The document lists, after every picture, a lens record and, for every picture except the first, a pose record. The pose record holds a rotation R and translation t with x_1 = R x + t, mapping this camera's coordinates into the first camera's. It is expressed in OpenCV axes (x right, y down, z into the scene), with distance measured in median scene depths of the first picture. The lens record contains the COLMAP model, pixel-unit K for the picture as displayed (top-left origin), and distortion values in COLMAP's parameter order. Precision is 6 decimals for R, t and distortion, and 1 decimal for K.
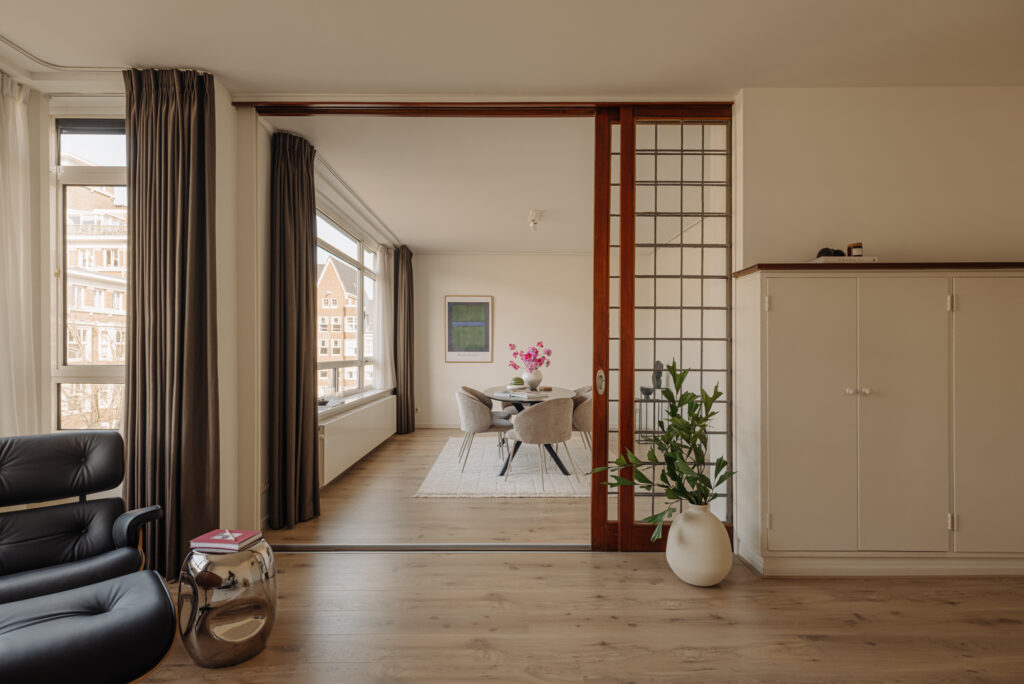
lens RADIAL K [[552.1, 0, 512.9], [0, 552.1, 349.0], [0, 0, 1]] dist [0.004648, 0.000202]
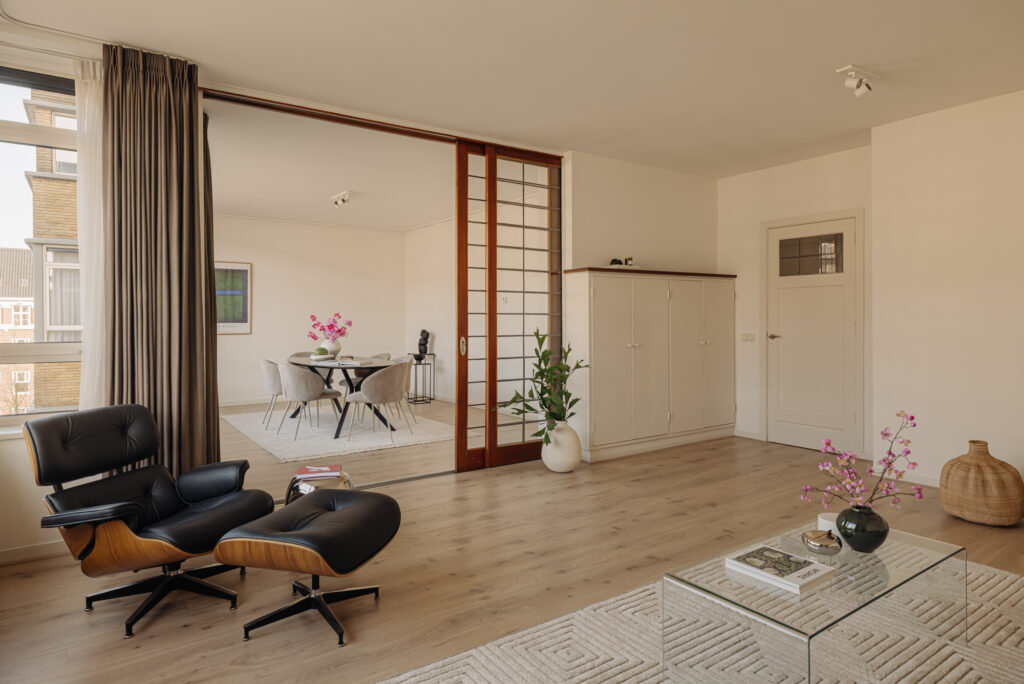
lens RADIAL K [[617.2, 0, 525.1], [0, 617.2, 323.9], [0, 0, 1]] dist [0.003507, -0.000098]
pose [[0.810092, -0.009918, 0.586219, -0.704139], [0.002727, 0.999910, 0.013148, -0.014573], [-0.586297, -0.009052, 0.810046, -0.317559]]
